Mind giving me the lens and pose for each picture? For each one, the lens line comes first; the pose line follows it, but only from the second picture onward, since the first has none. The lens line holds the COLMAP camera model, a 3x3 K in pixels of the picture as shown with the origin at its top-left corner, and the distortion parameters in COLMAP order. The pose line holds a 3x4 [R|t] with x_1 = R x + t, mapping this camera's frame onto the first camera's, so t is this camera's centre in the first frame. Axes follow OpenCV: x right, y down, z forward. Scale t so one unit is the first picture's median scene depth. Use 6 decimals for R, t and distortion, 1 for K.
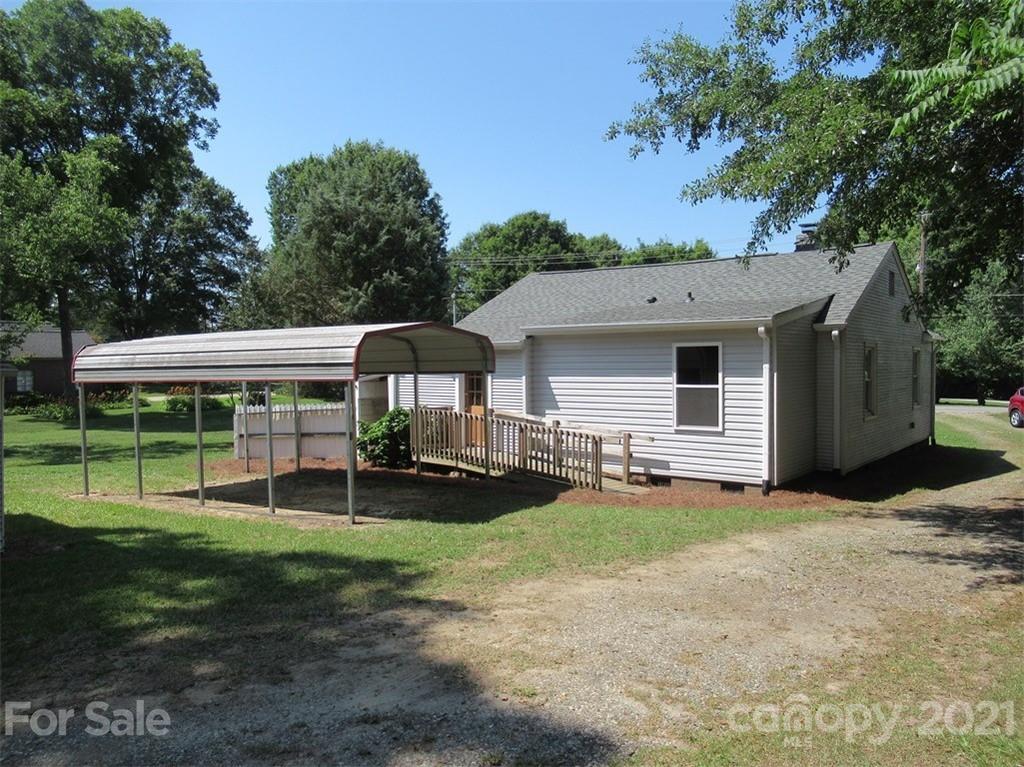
lens RADIAL K [[763.6, 0, 514.7], [0, 763.6, 384.8], [0, 0, 1]] dist [-0.018994, 0.018437]
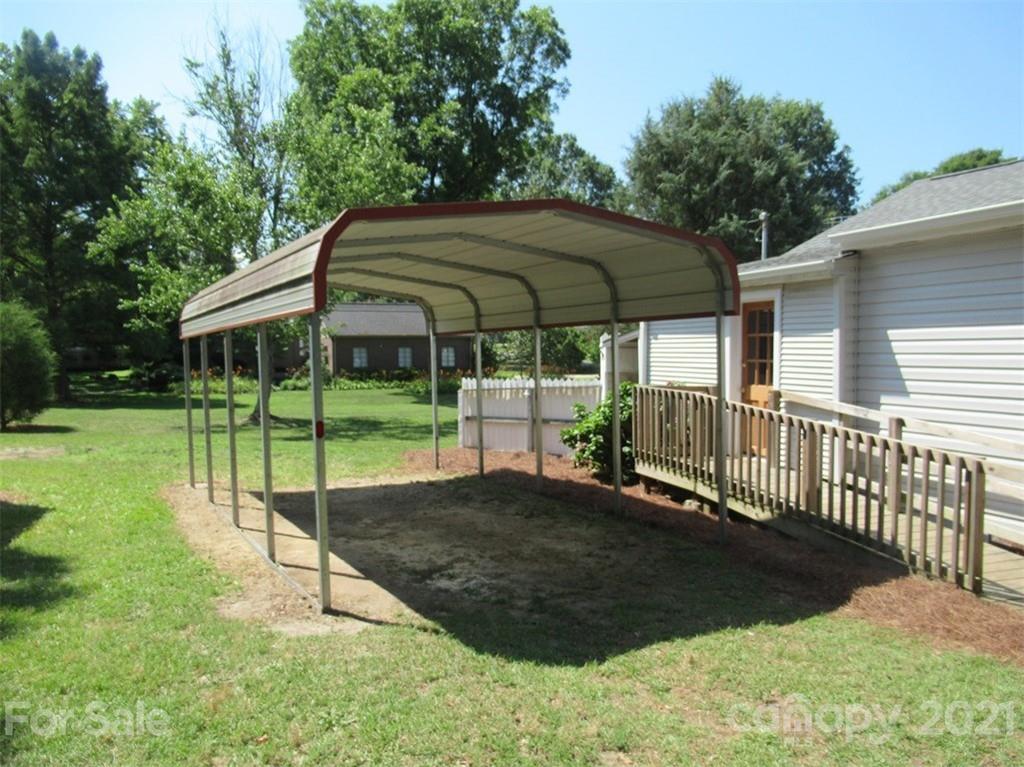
lens RADIAL K [[763.6, 0, 503.5], [0, 763.6, 384.8], [0, 0, 1]] dist [-0.018994, 0.018437]
pose [[0.856749, 0.026305, -0.515063, 0.070193], [-0.016781, 0.999591, 0.023136, 0.014753], [0.515461, -0.011178, 0.856840, 0.357554]]
